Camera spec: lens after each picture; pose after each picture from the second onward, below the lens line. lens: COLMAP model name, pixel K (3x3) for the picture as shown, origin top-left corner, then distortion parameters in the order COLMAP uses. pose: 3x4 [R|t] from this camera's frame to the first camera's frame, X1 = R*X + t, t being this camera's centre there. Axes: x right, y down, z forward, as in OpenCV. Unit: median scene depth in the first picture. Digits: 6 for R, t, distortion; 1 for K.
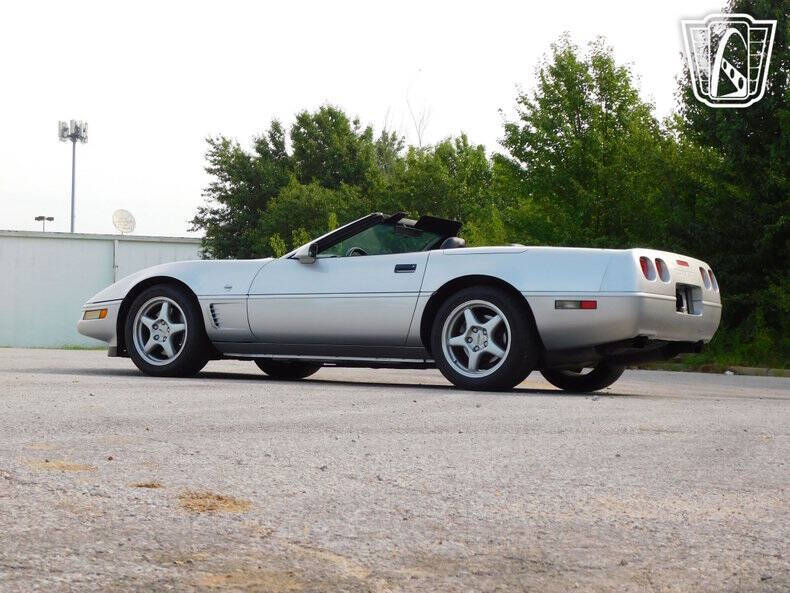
lens RADIAL K [[1591.7, 0, 396.8], [0, 1591.7, 295.1], [0, 0, 1]] dist [0.015010, 0.000000]
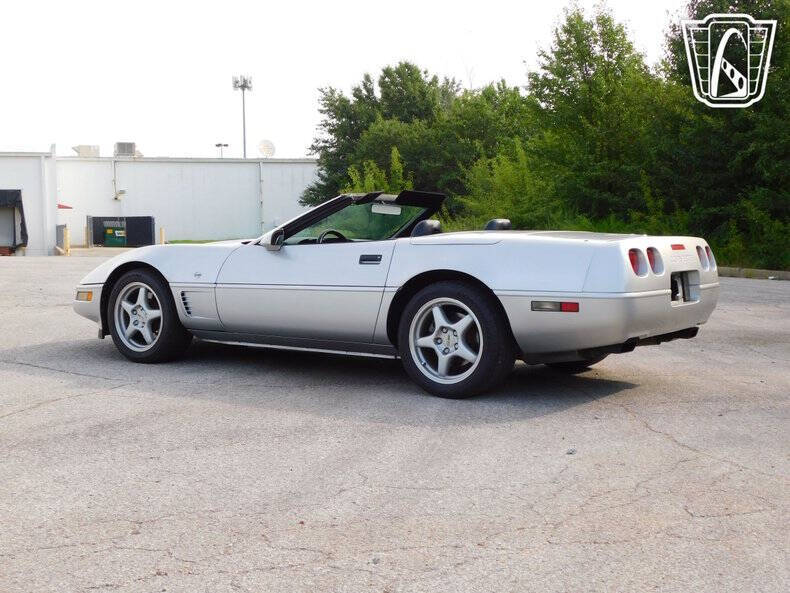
lens RADIAL K [[1096.5, 0, 397.8], [0, 1096.5, 297.7], [0, 0, 1]] dist [0.003019, 0.000000]
pose [[0.997680, -0.022322, -0.064321, 0.054936], [0.028410, 0.995037, 0.095361, -0.049035], [0.061873, -0.096967, 0.993363, 0.335326]]
